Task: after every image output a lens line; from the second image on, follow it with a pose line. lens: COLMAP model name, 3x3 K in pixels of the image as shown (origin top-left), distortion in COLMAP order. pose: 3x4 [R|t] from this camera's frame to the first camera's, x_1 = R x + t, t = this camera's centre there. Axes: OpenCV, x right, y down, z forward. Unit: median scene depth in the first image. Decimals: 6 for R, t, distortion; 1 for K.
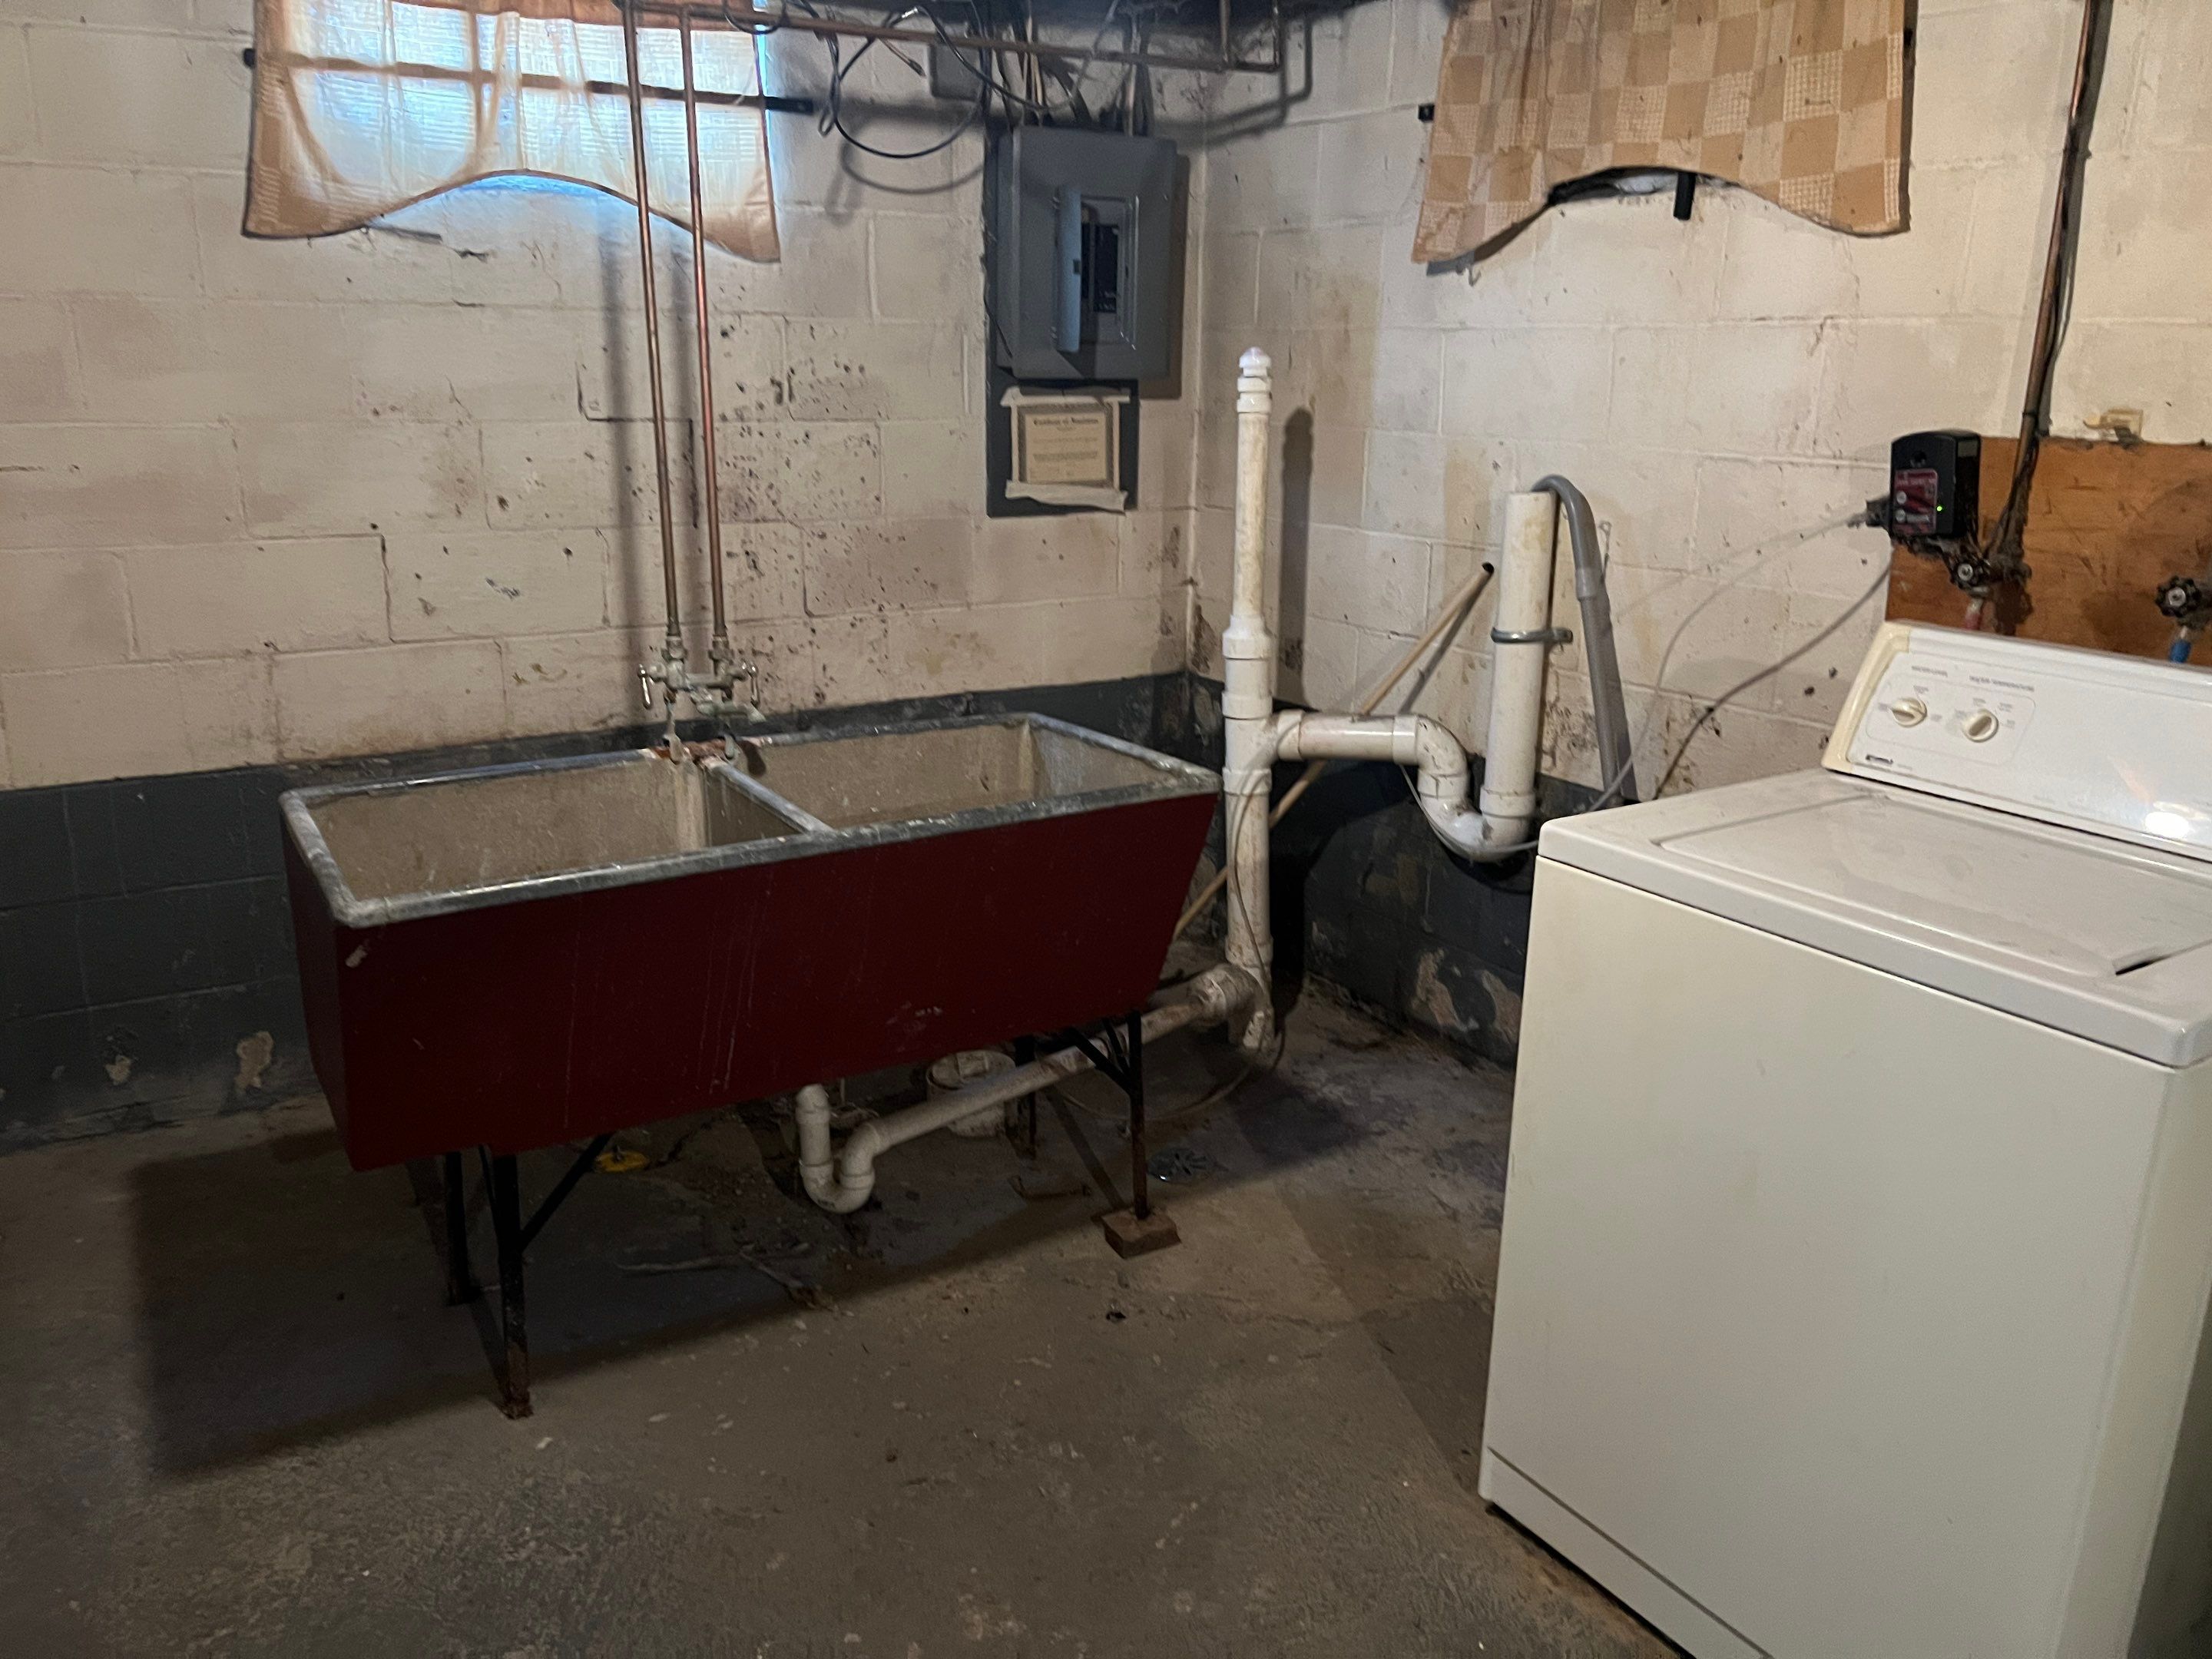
lens RADIAL K [[1656.1, 0, 1098.2], [0, 1656.1, 830.8], [0, 0, 1]] dist [0.033254, -0.026158]
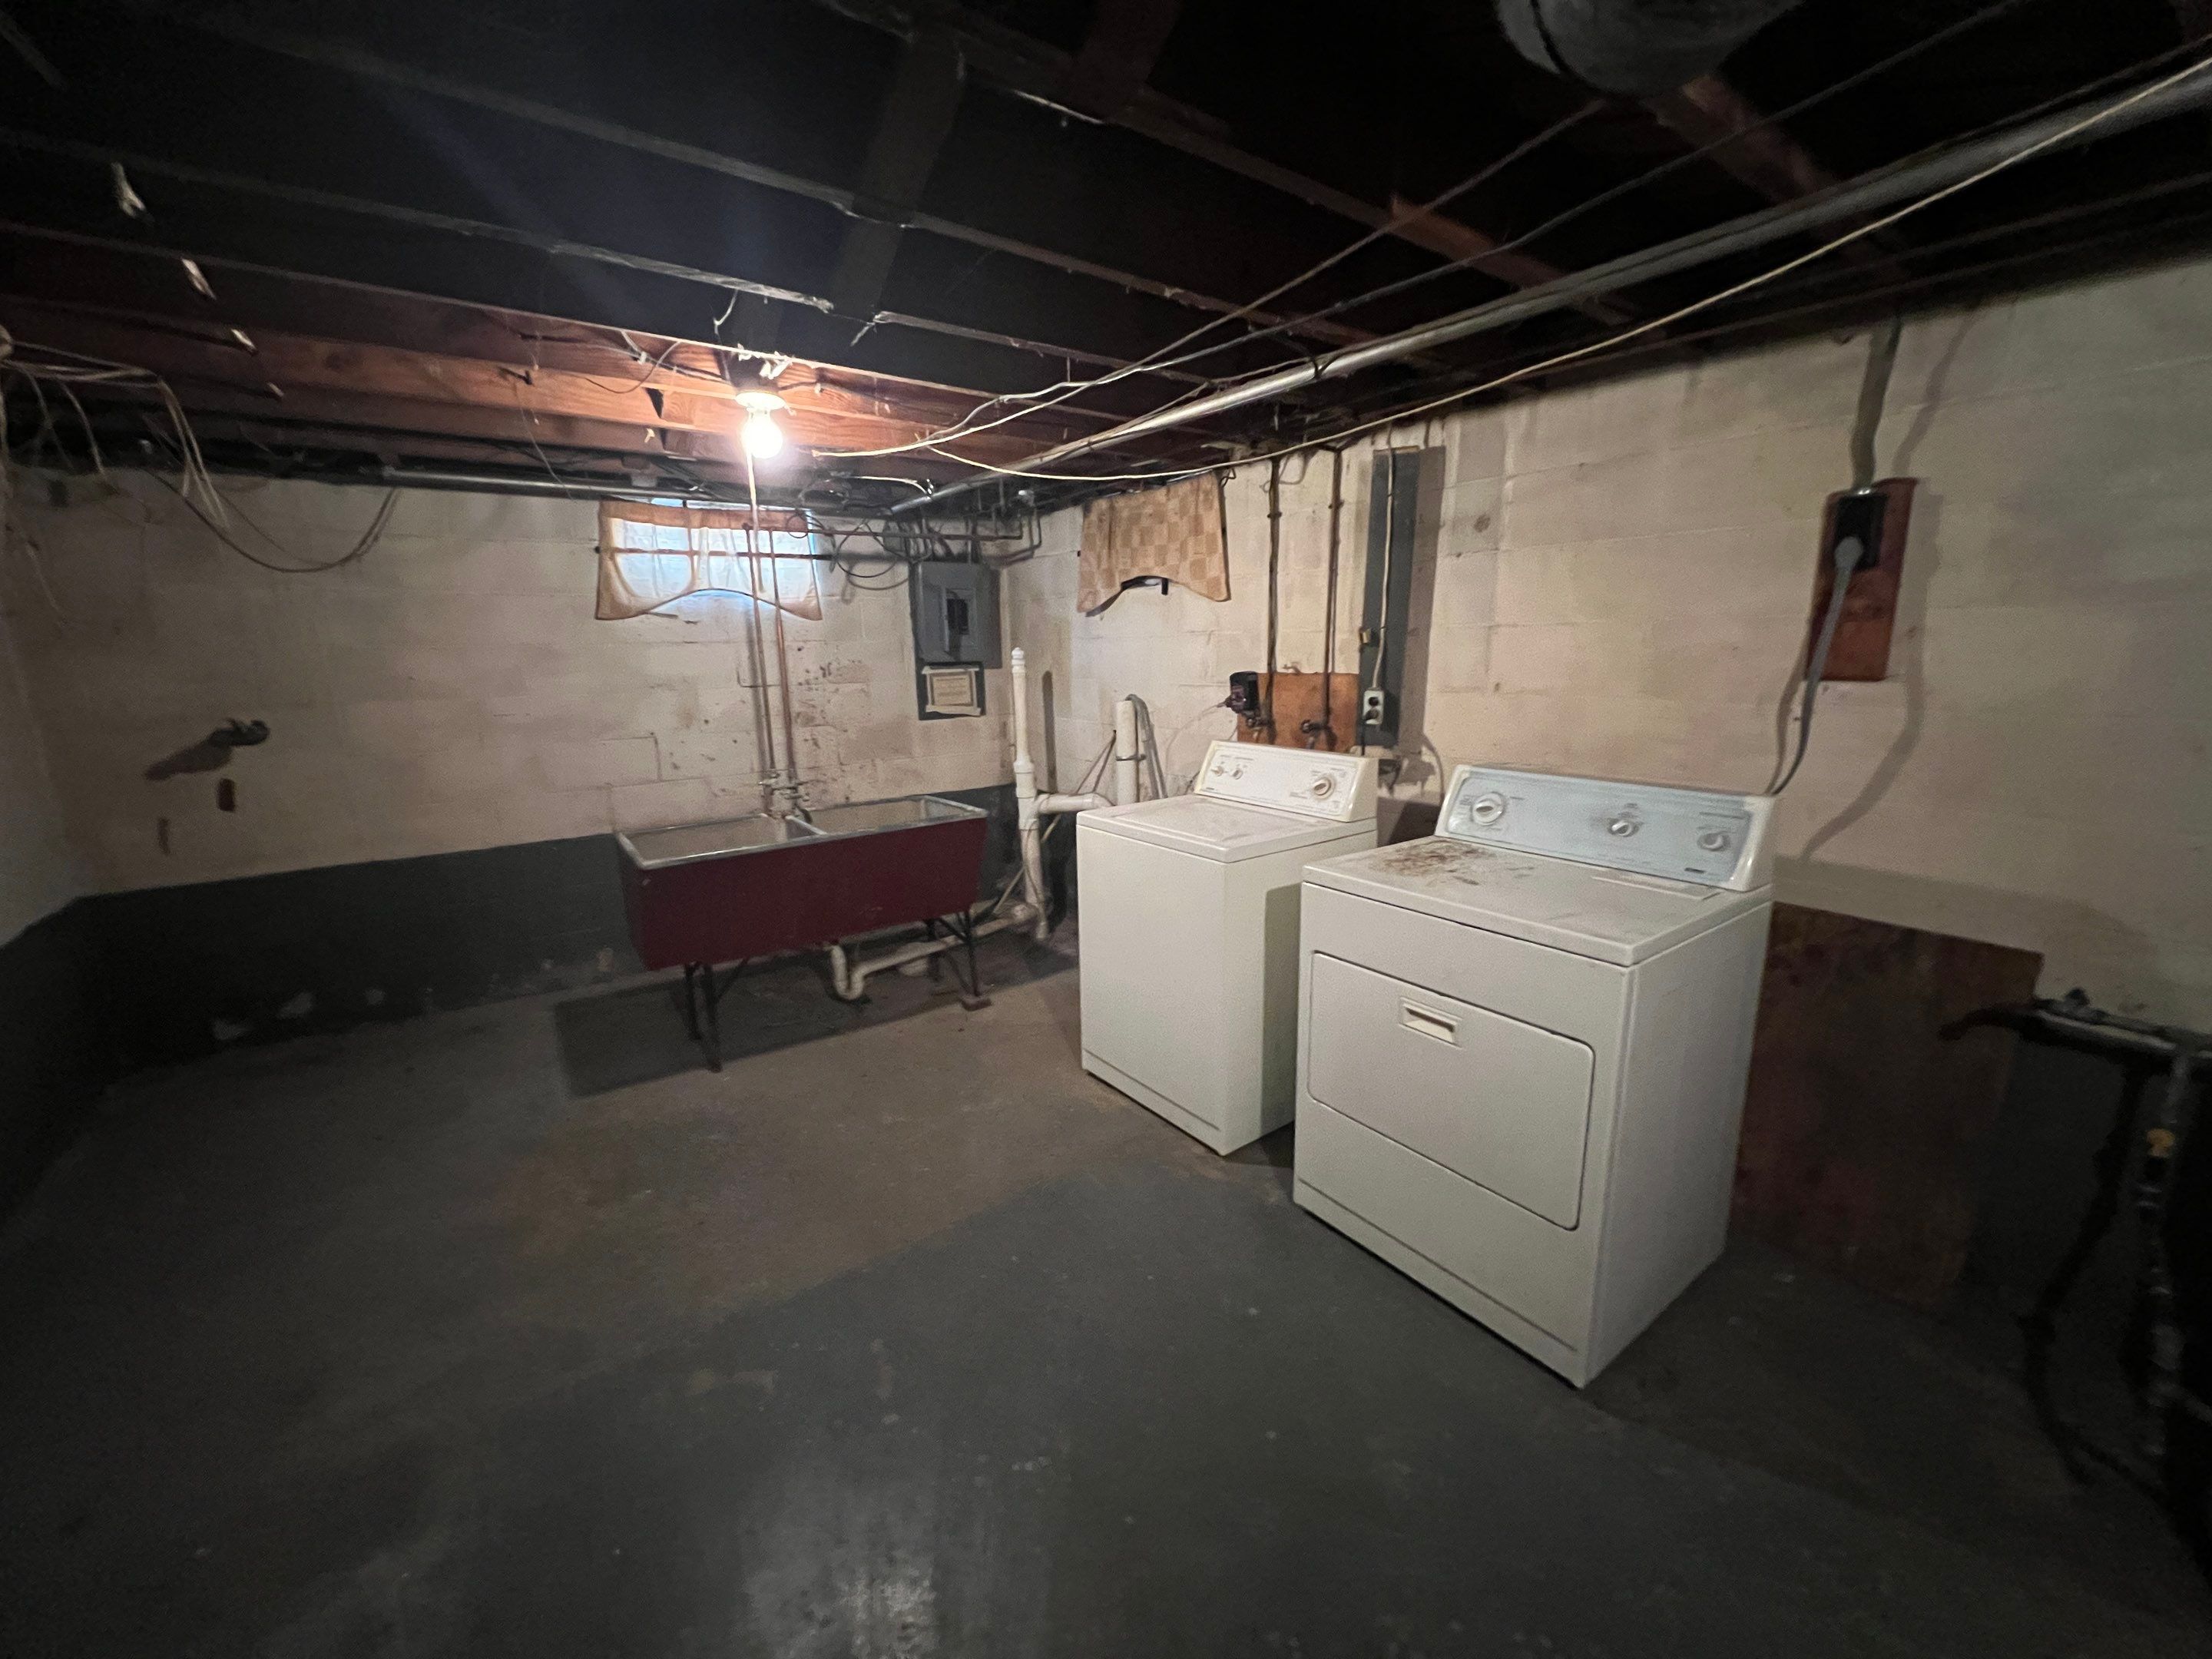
lens RADIAL K [[880.0, 0, 1114.9], [0, 880.0, 838.9], [0, 0, 1]] dist [-0.004323, -0.000199]
pose [[0.996401, -0.049729, 0.068648, 0.143452], [0.053884, 0.996739, -0.060065, 0.084069], [-0.065437, 0.063548, 0.995831, -0.312310]]
